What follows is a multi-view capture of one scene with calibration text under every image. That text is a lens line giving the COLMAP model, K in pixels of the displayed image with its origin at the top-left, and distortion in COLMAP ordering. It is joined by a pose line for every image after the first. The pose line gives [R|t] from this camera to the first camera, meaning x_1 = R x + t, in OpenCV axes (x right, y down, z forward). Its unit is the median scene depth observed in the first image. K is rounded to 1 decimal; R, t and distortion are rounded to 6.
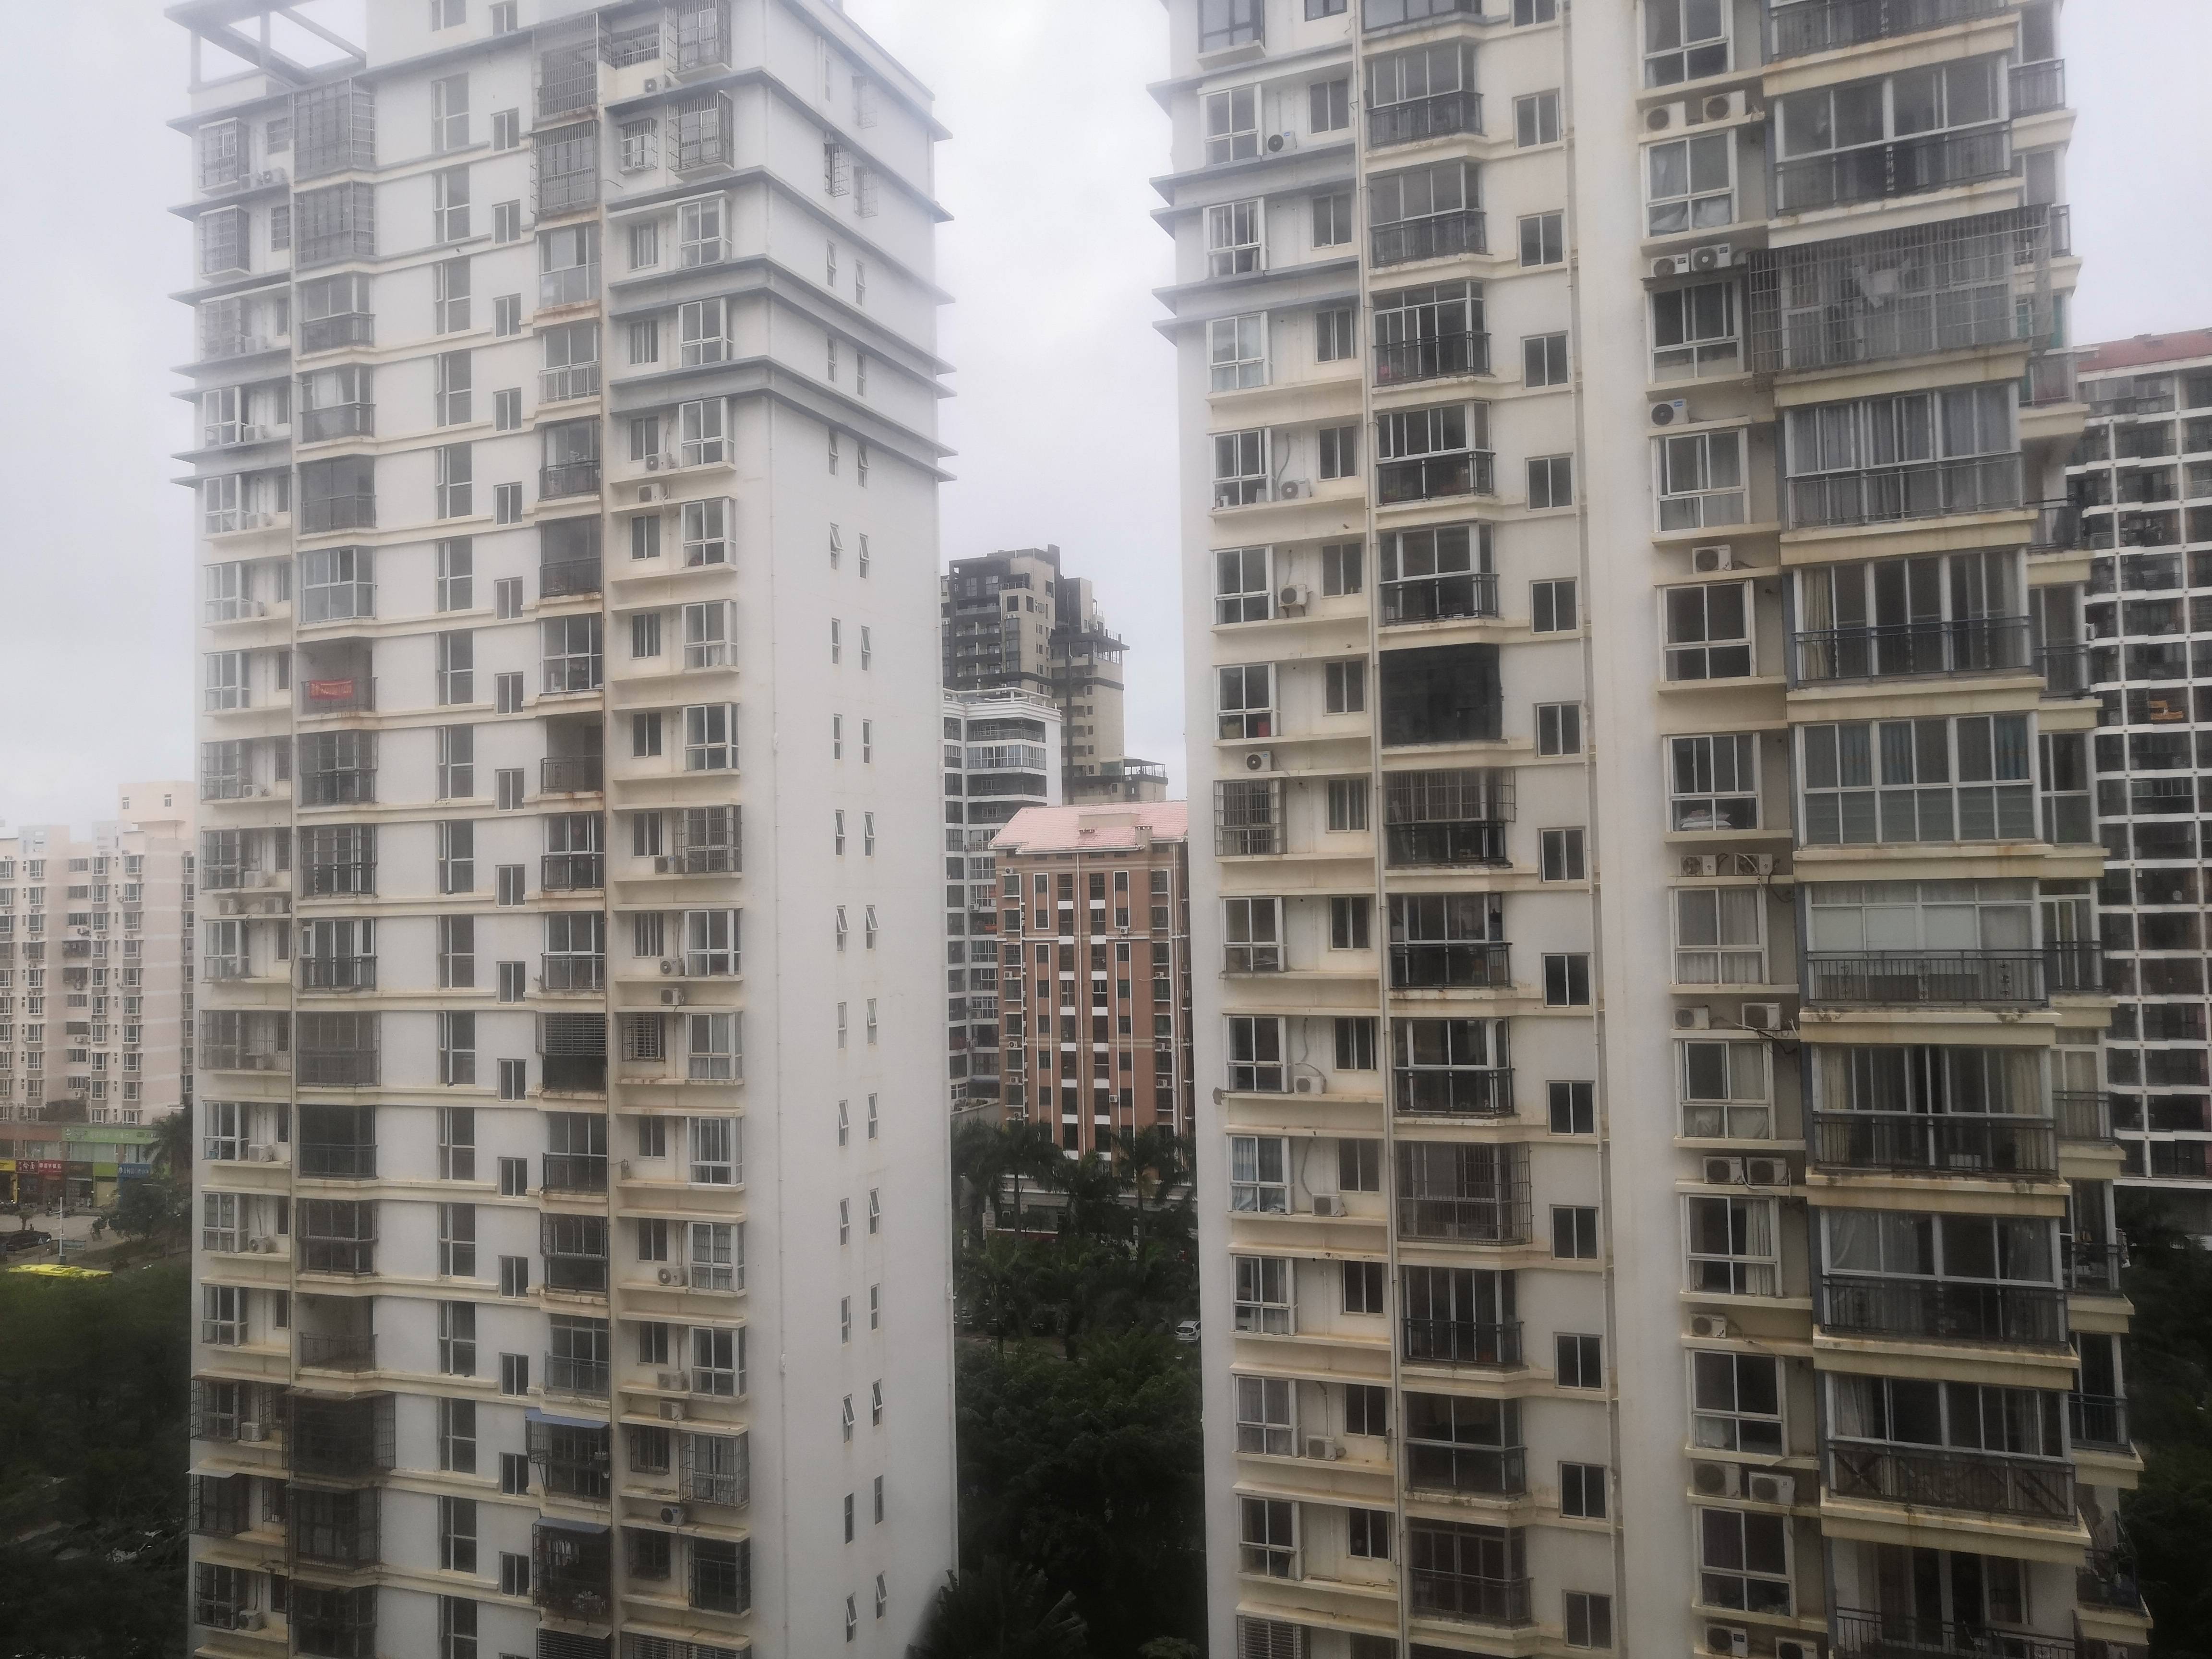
lens RADIAL K [[1748.3, 0, 1102.8], [0, 1748.3, 822.1], [0, 0, 1]] dist [0.012559, 0.021819]
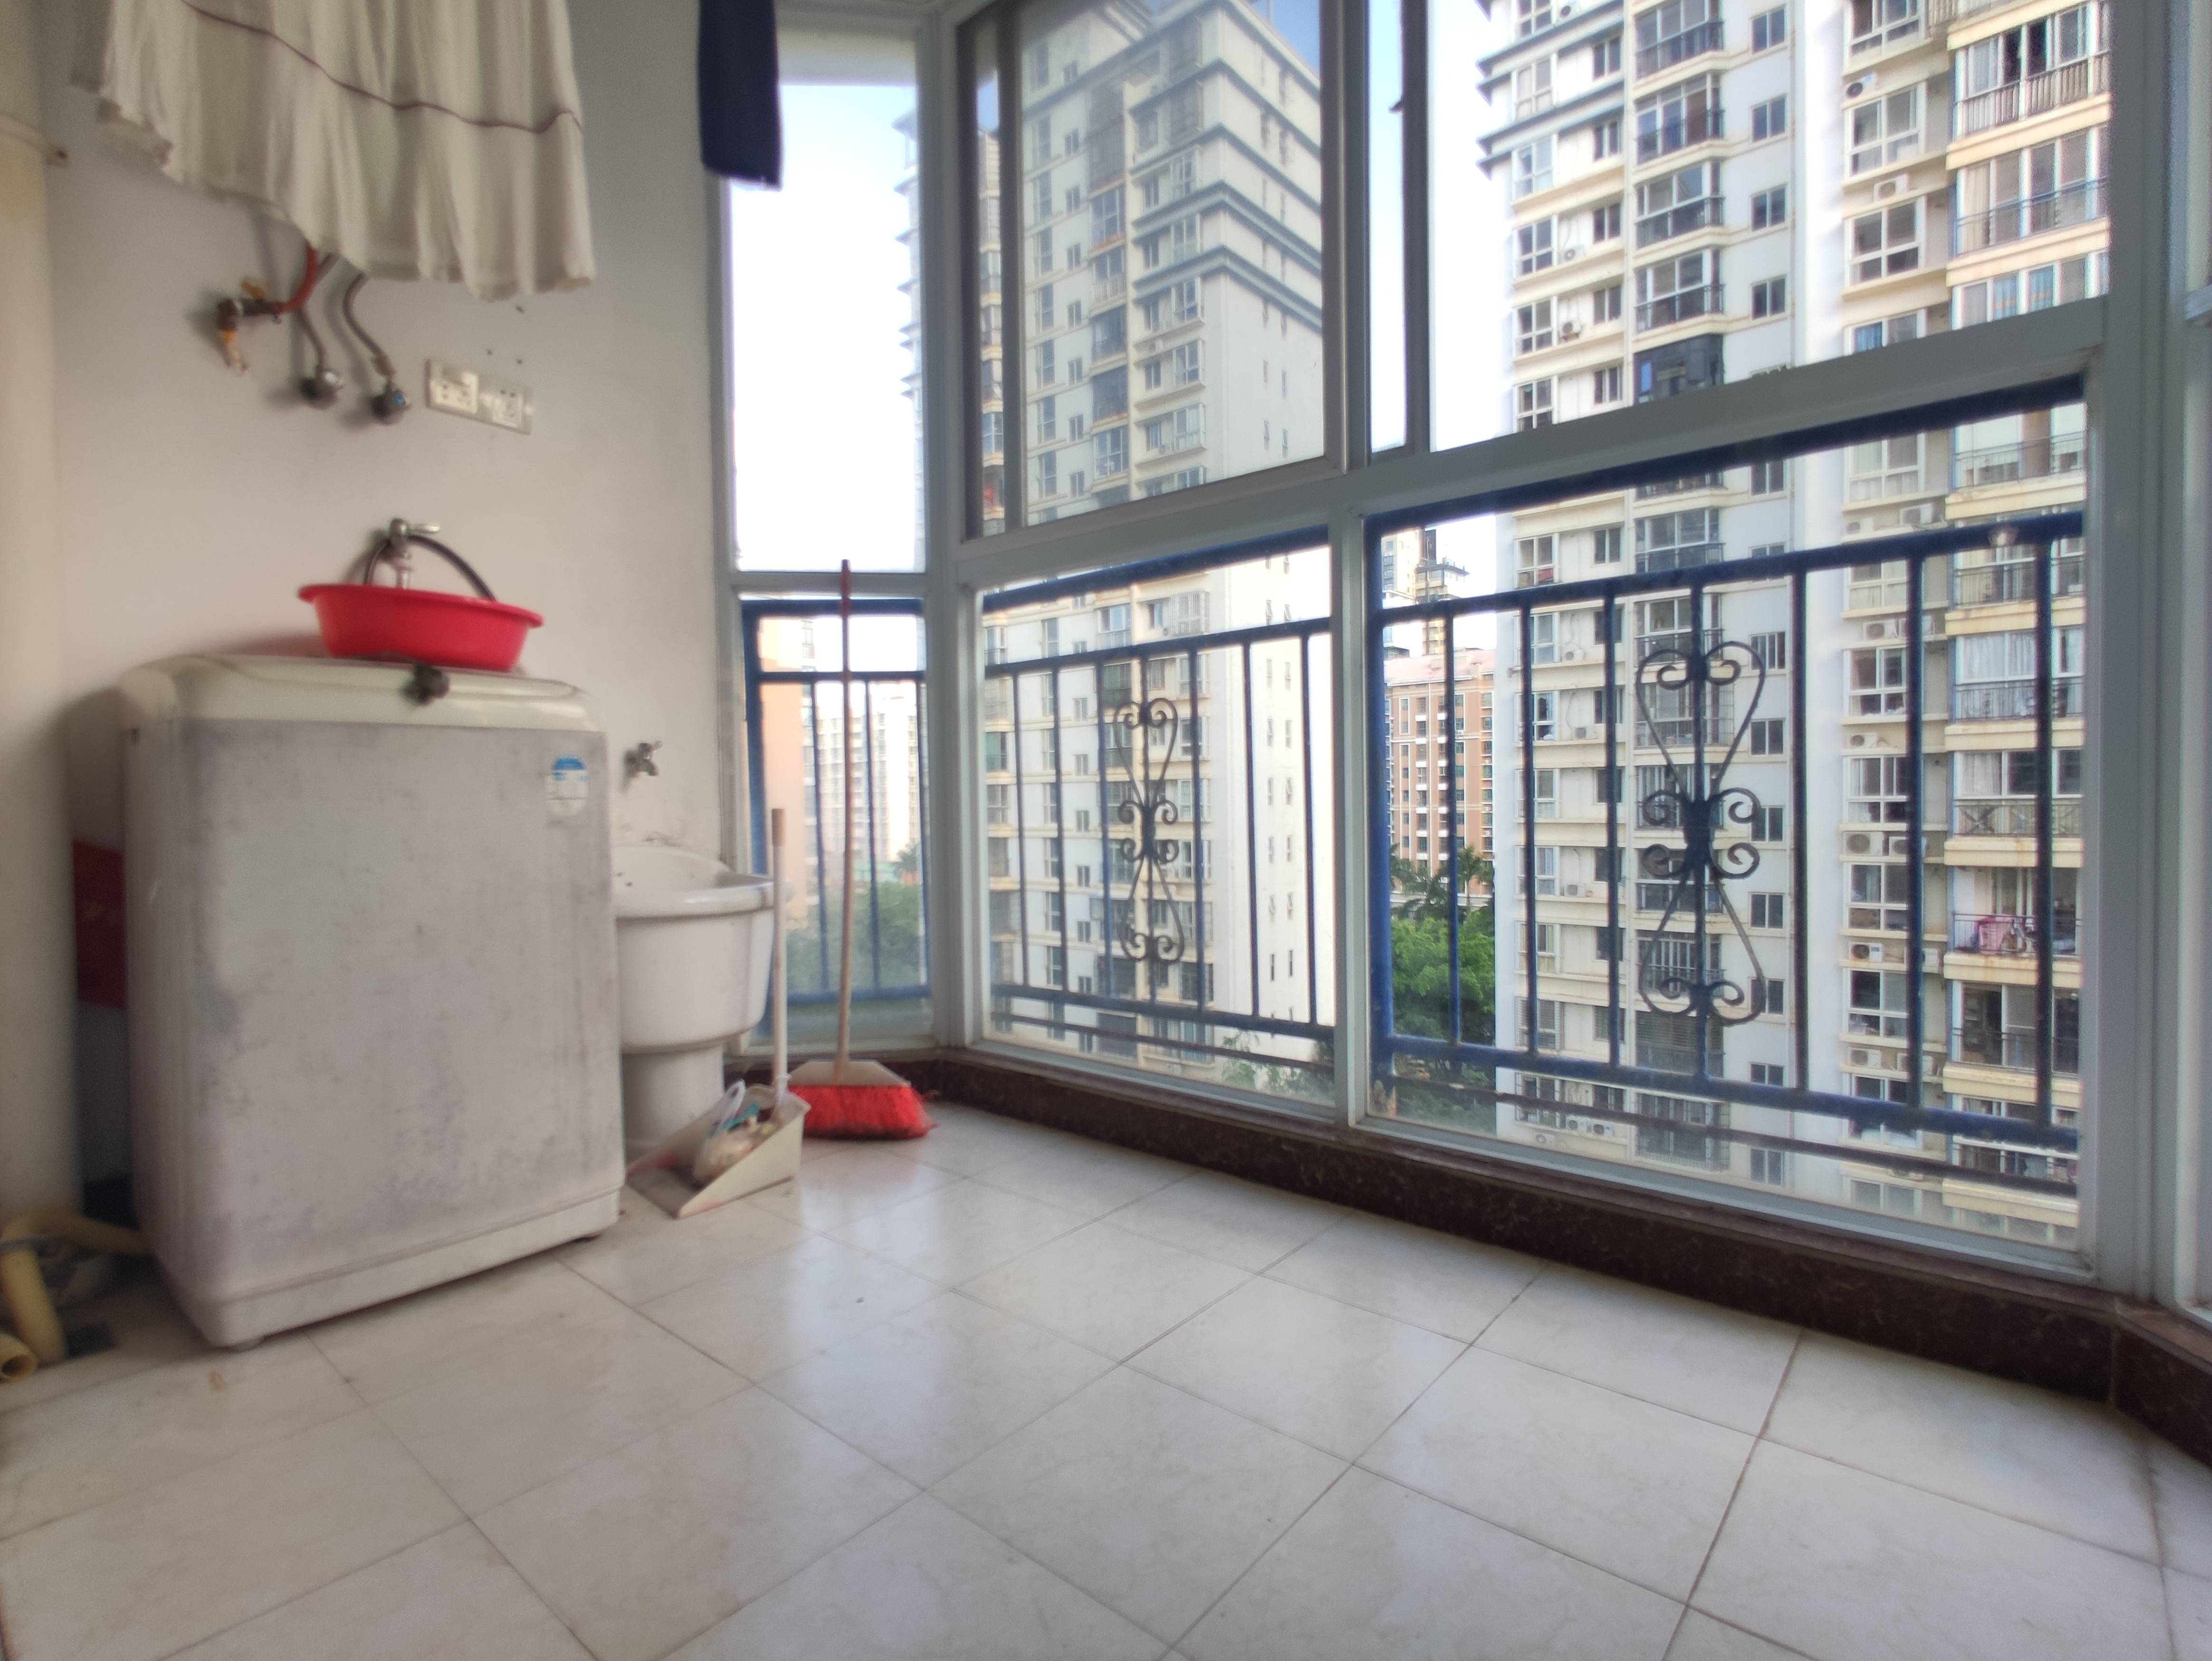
lens RADIAL K [[1072.7, 0, 1142.4], [0, 1072.7, 805.6], [0, 0, 1]] dist [0.001165, 0.003238]
pose [[0.964288, 0.016234, -0.264358, 0.006112], [0.005762, 0.996598, 0.082217, 0.262223], [0.264793, -0.080804, 0.960914, -0.012646]]
